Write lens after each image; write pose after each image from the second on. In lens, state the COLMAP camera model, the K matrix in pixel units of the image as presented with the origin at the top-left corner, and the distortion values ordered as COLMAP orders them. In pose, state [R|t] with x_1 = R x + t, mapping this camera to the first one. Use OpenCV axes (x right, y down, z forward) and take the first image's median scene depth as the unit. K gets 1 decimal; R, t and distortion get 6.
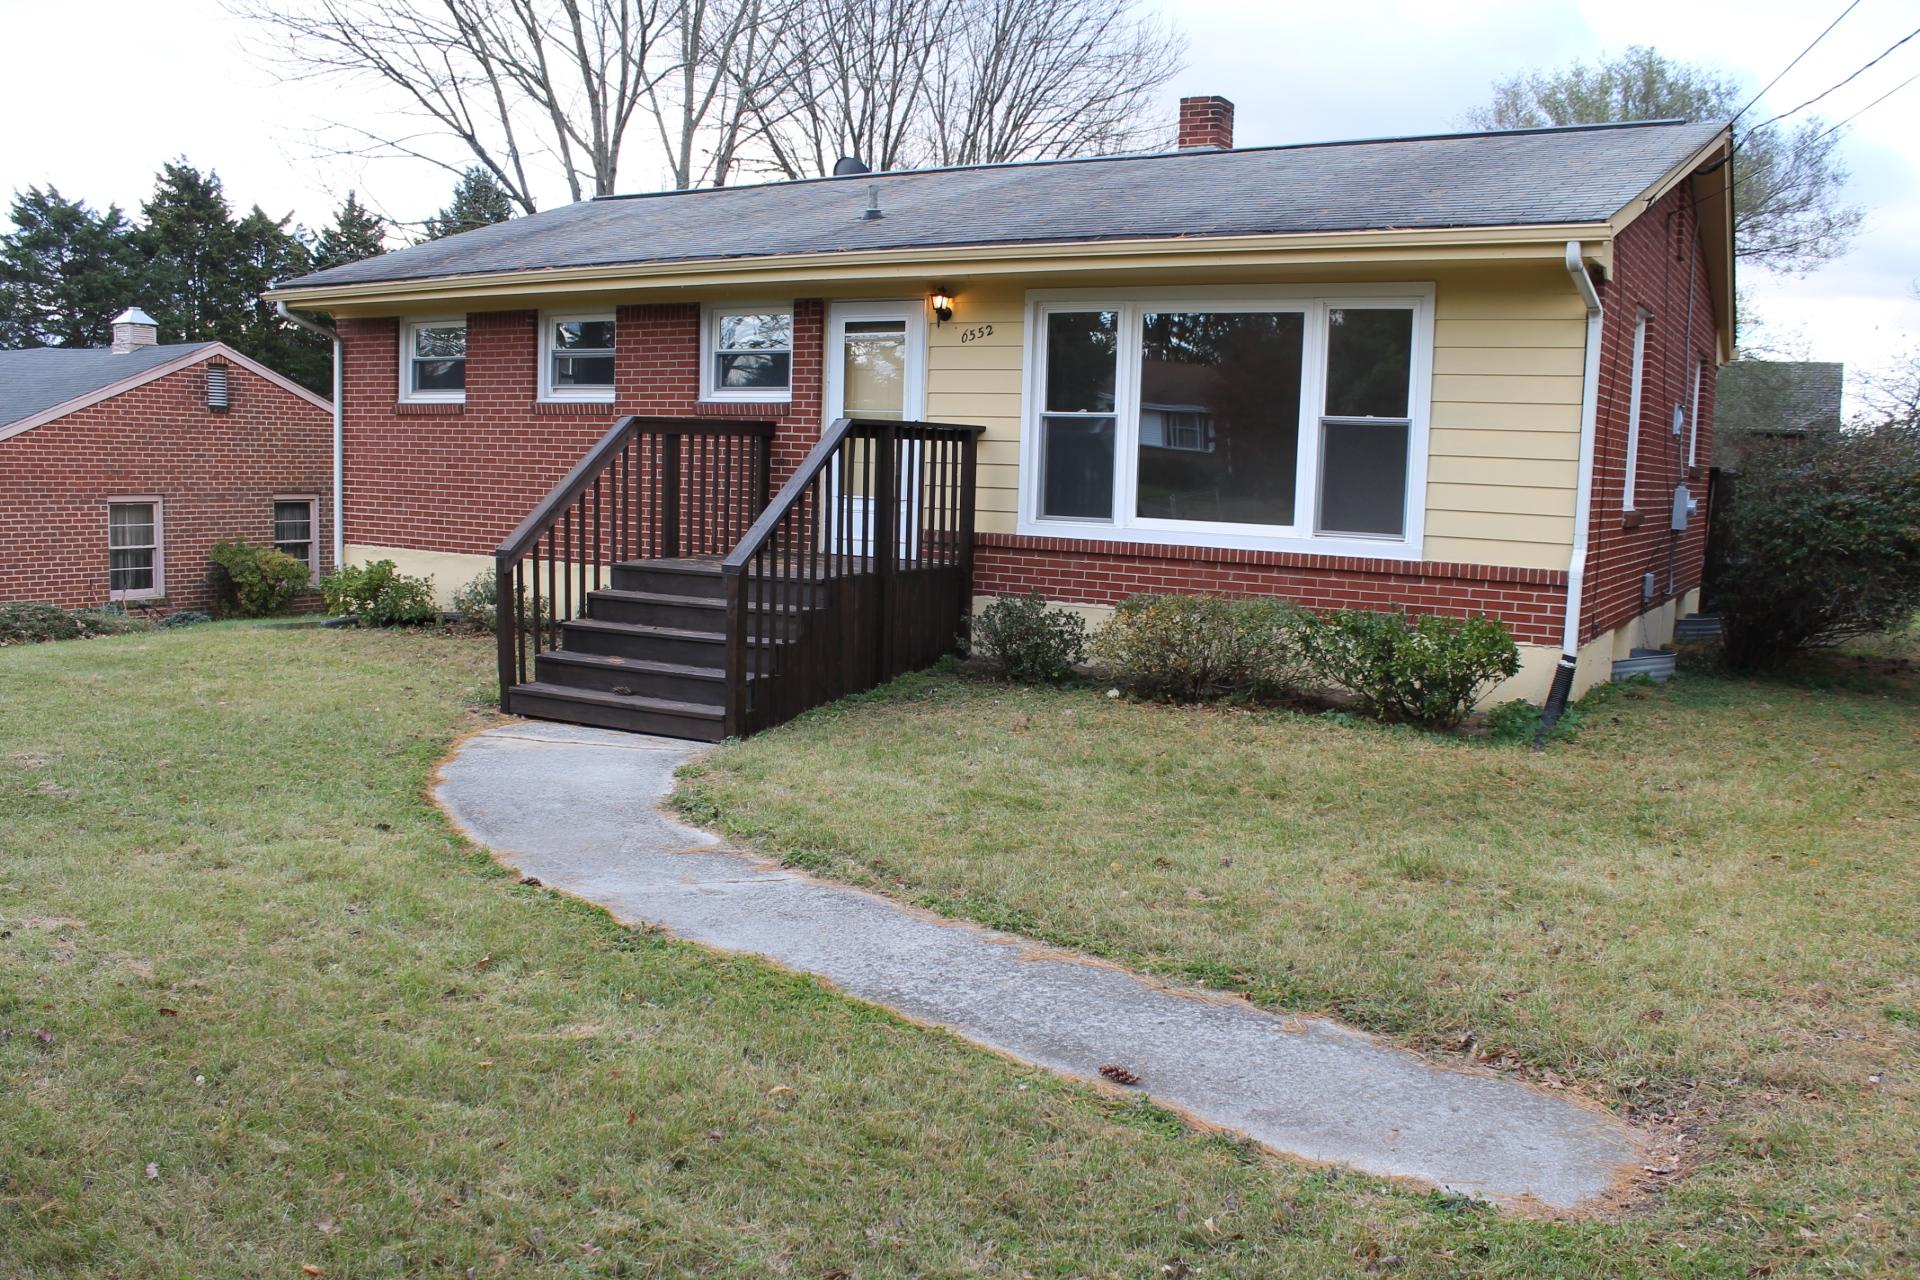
lens RADIAL K [[1520.1, 0, 960.0], [0, 1520.1, 640.0], [0, 0, 1]] dist [-0.138789, 0.002800]
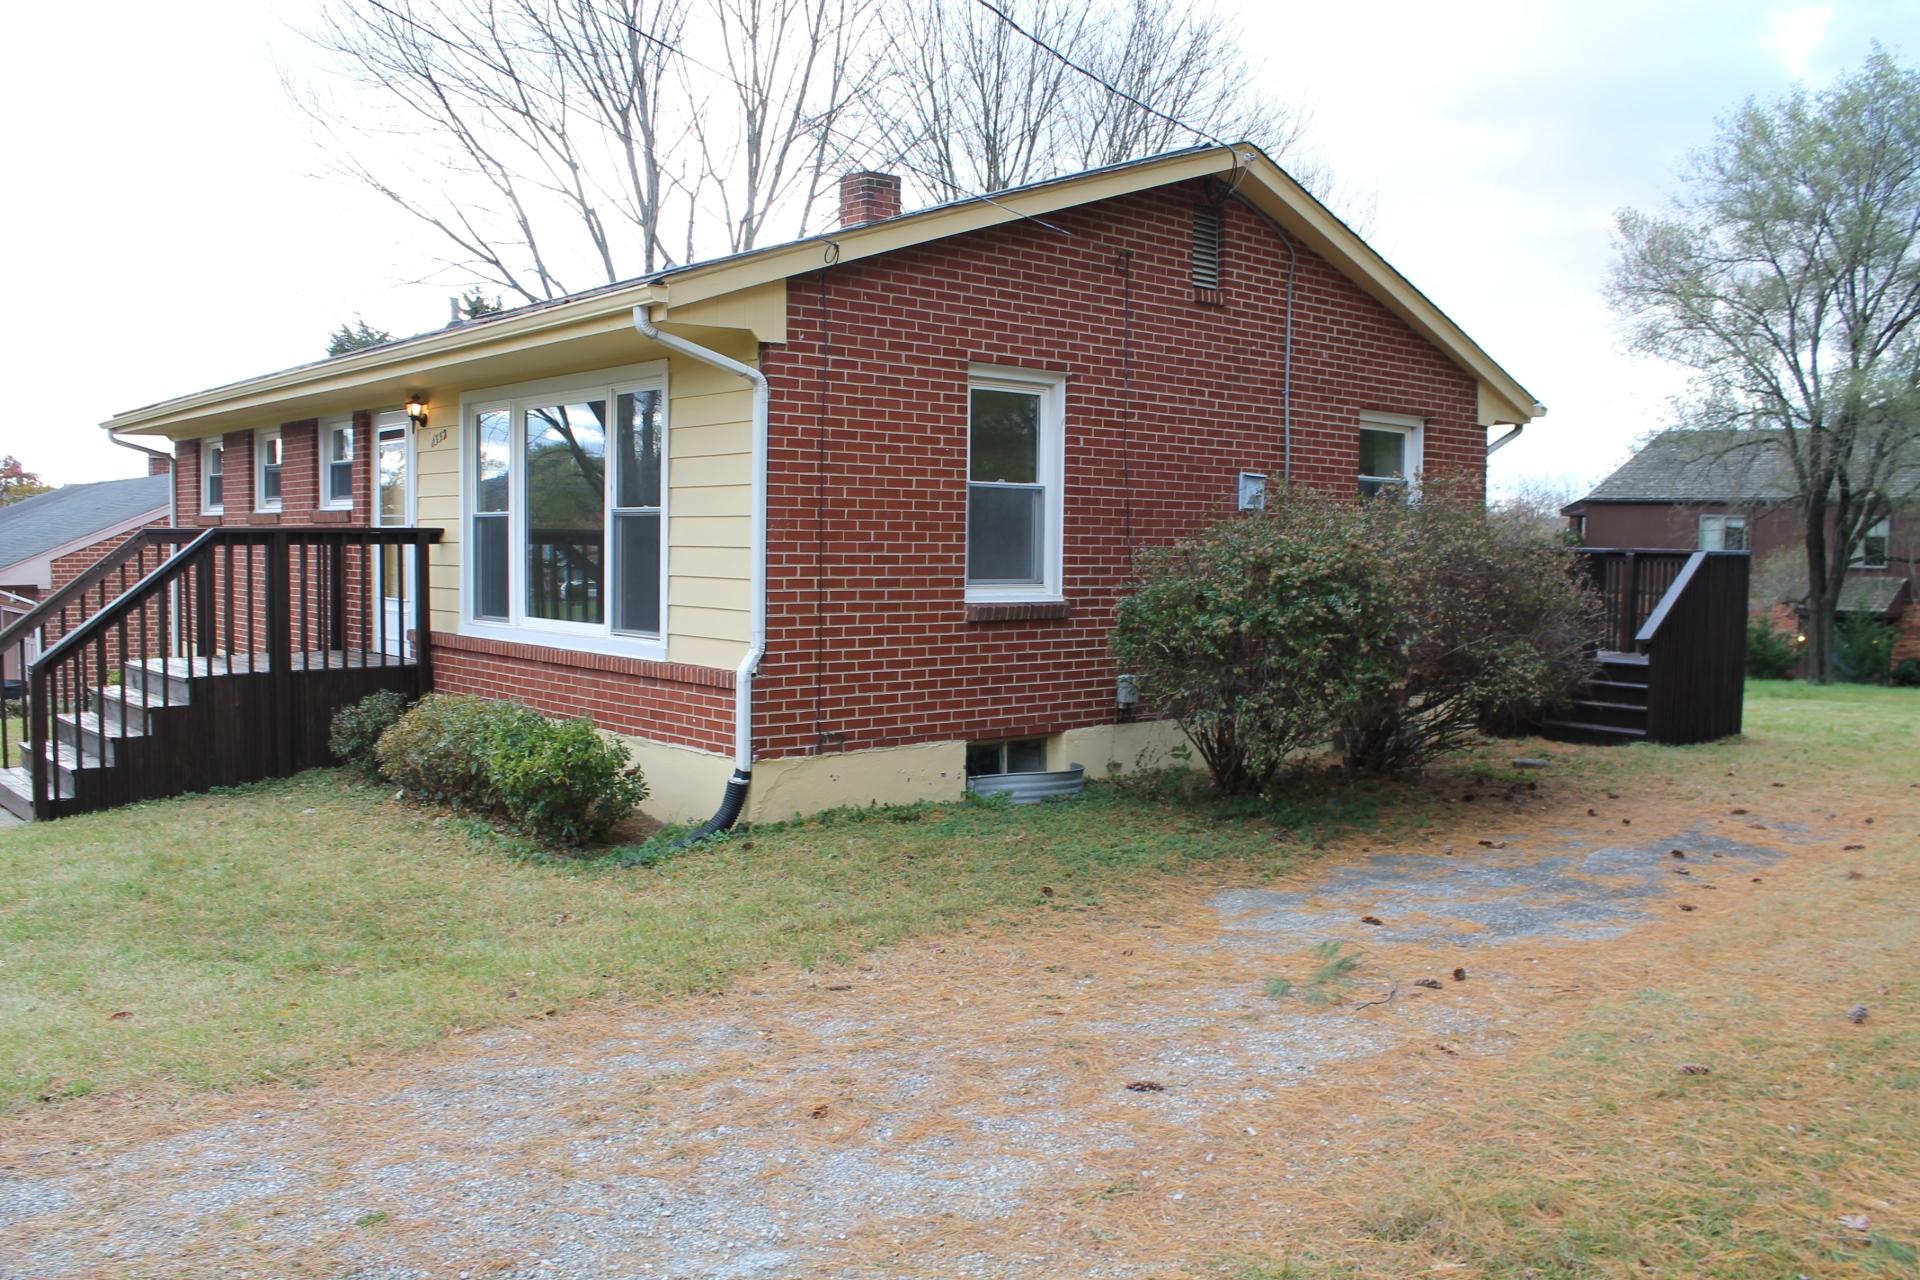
lens RADIAL K [[1477.1, 0, 960.0], [0, 1477.1, 640.0], [0, 0, 1]] dist [-0.114353, 0.006613]
pose [[0.956149, -0.004675, -0.292845, 0.647669], [-0.010260, 0.998724, -0.049444, -0.020836], [0.292702, 0.050280, 0.954881, 0.171676]]
